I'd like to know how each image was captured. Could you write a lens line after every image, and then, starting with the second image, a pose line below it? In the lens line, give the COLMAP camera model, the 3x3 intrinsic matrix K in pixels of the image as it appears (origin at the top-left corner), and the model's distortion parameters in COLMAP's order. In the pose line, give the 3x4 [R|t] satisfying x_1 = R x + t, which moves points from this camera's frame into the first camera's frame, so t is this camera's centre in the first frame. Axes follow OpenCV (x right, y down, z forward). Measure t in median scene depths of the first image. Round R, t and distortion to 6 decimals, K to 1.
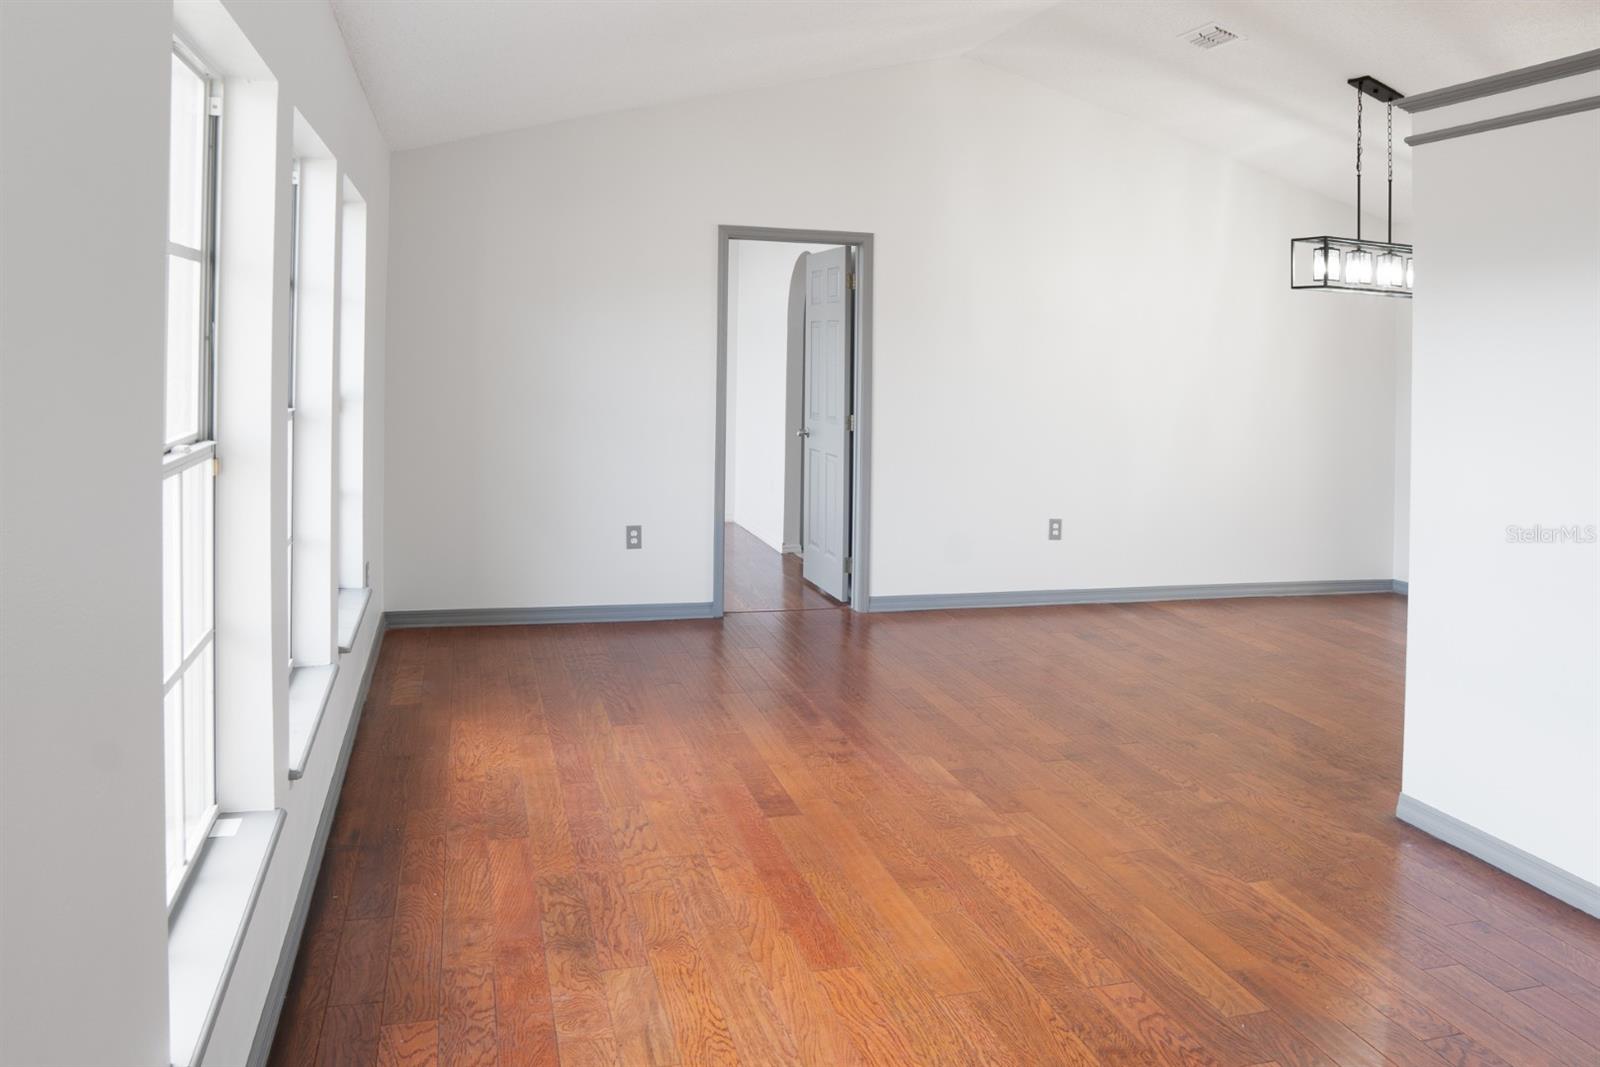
lens RADIAL K [[1173.2, 0, 791.4], [0, 1173.2, 507.4], [0, 0, 1]] dist [-0.074980, 0.035980]
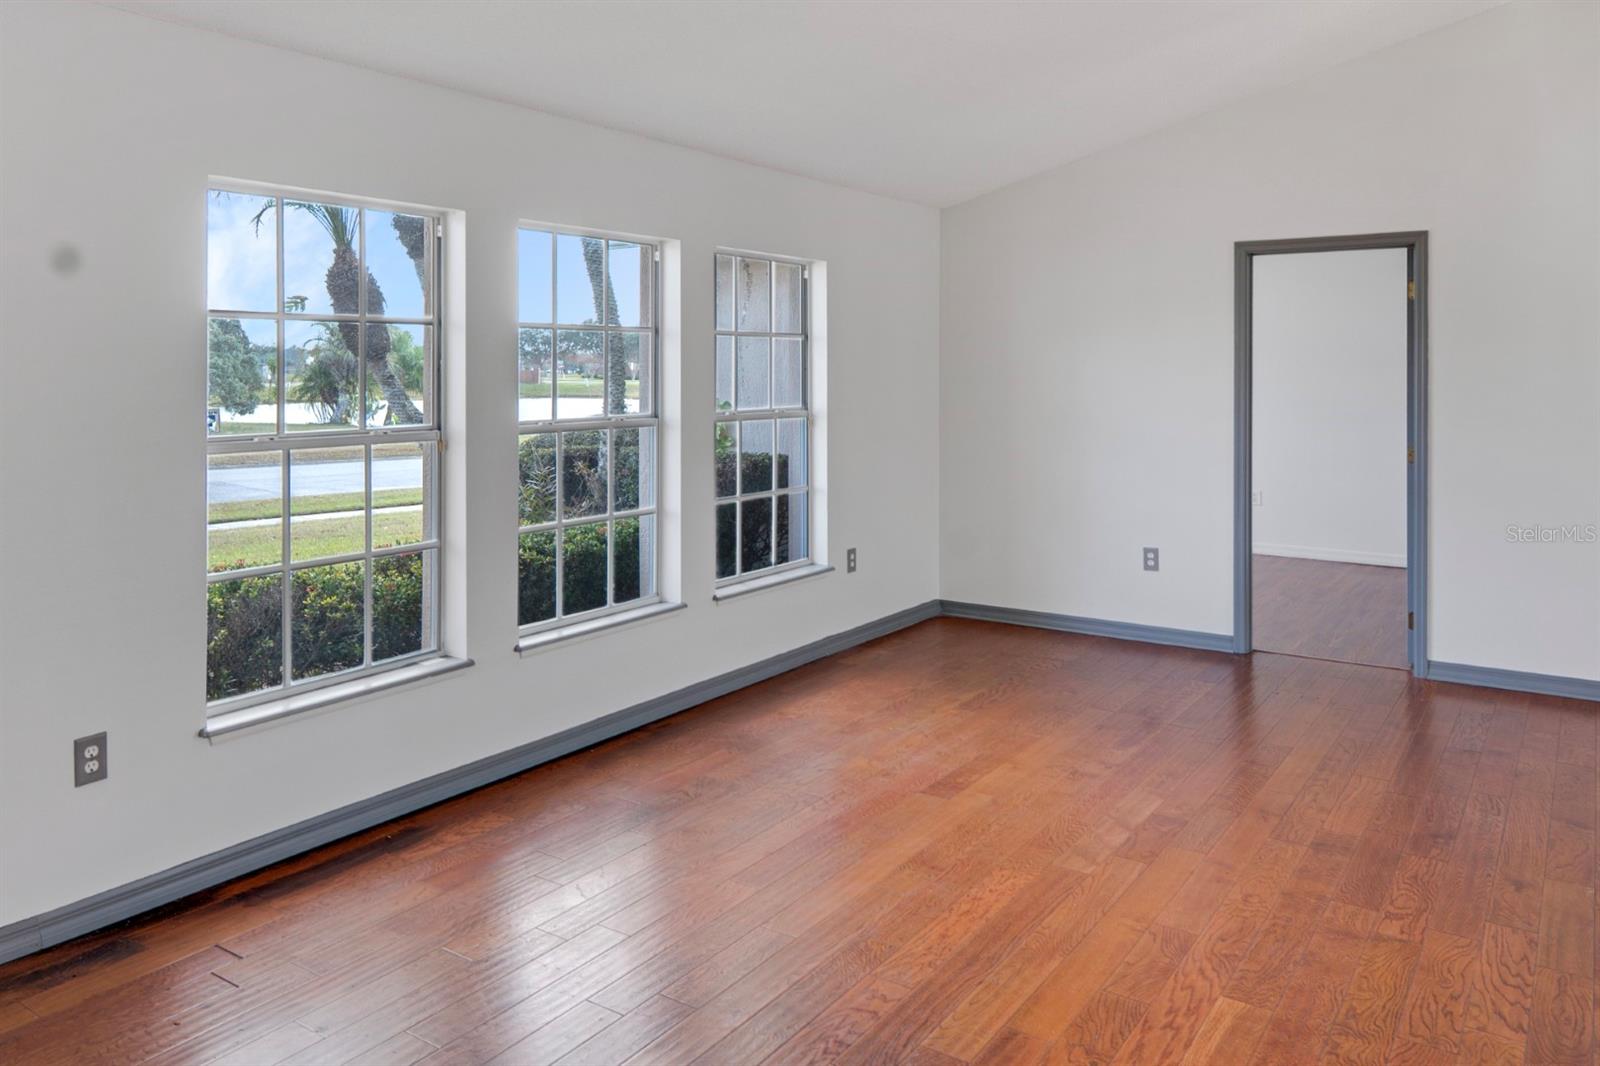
lens RADIAL K [[1152.8, 0, 800.0], [0, 1152.8, 533.0], [0, 0, 1]] dist [0.027276, -0.001747]
pose [[0.650350, 0.081688, -0.755229, 0.842602], [-0.087018, 0.995668, 0.032762, -0.007253], [0.754634, 0.044412, 0.654641, 0.218894]]
